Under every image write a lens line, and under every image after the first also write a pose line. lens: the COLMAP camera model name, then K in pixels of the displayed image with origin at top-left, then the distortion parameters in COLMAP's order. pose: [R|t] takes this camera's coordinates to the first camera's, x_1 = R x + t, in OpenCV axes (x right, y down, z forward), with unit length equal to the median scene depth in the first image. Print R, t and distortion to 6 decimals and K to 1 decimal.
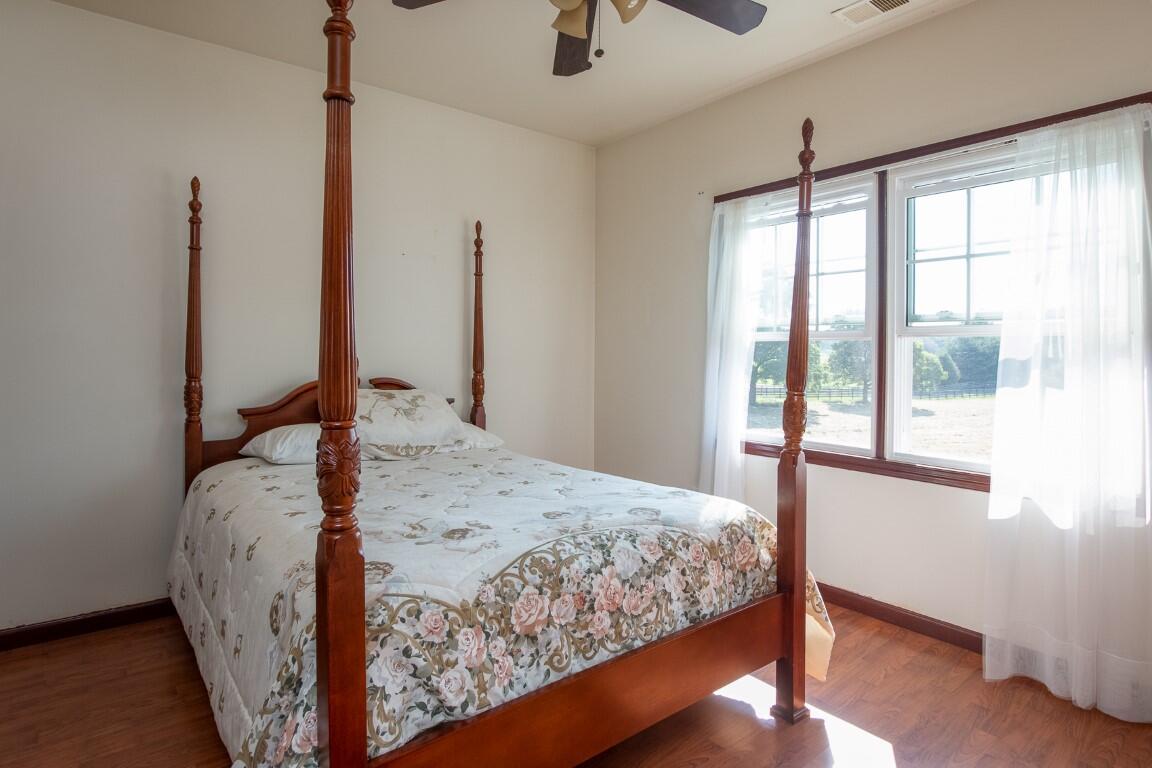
lens RADIAL K [[617.8, 0, 539.1], [0, 617.8, 352.4], [0, 0, 1]] dist [0.002503, 0.000423]
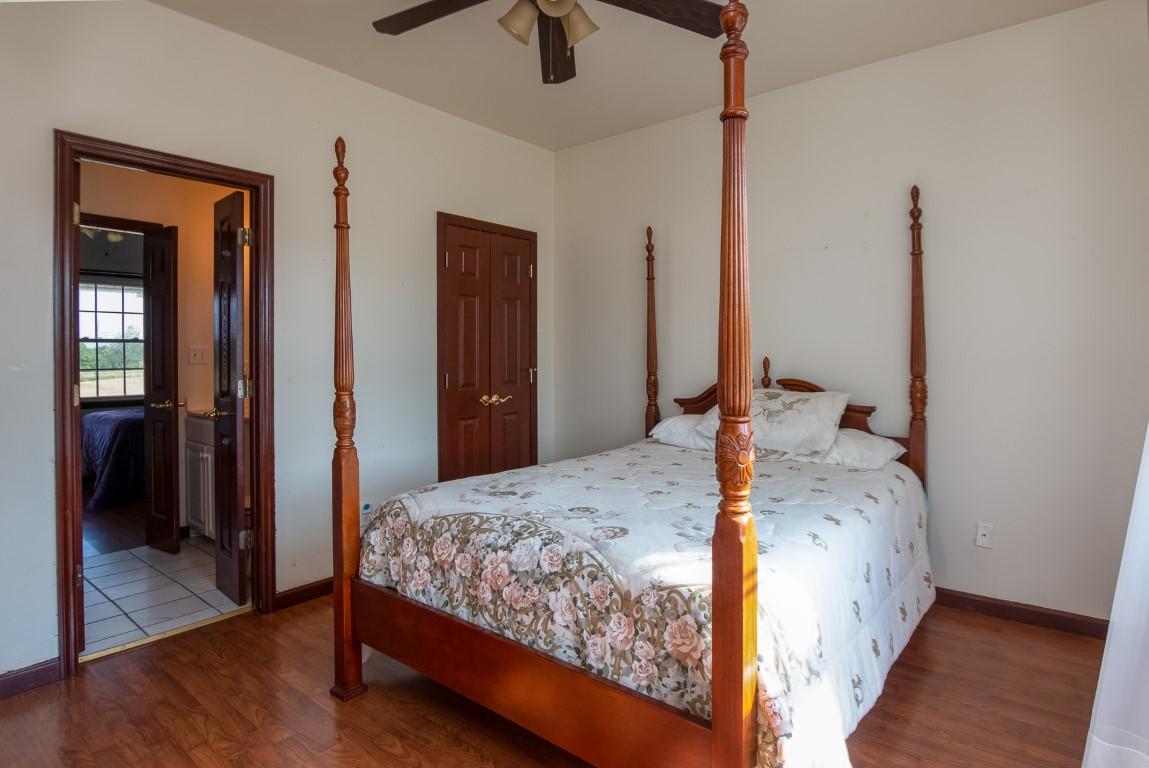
lens RADIAL K [[616.2, 0, 537.7], [0, 616.2, 352.5], [0, 0, 1]] dist [0.002503, 0.000423]
pose [[0.204093, -0.011897, -0.978879, 1.155791], [-0.001827, 0.999920, -0.012534, 0.011725], [0.978950, 0.004347, 0.204055, 0.813254]]
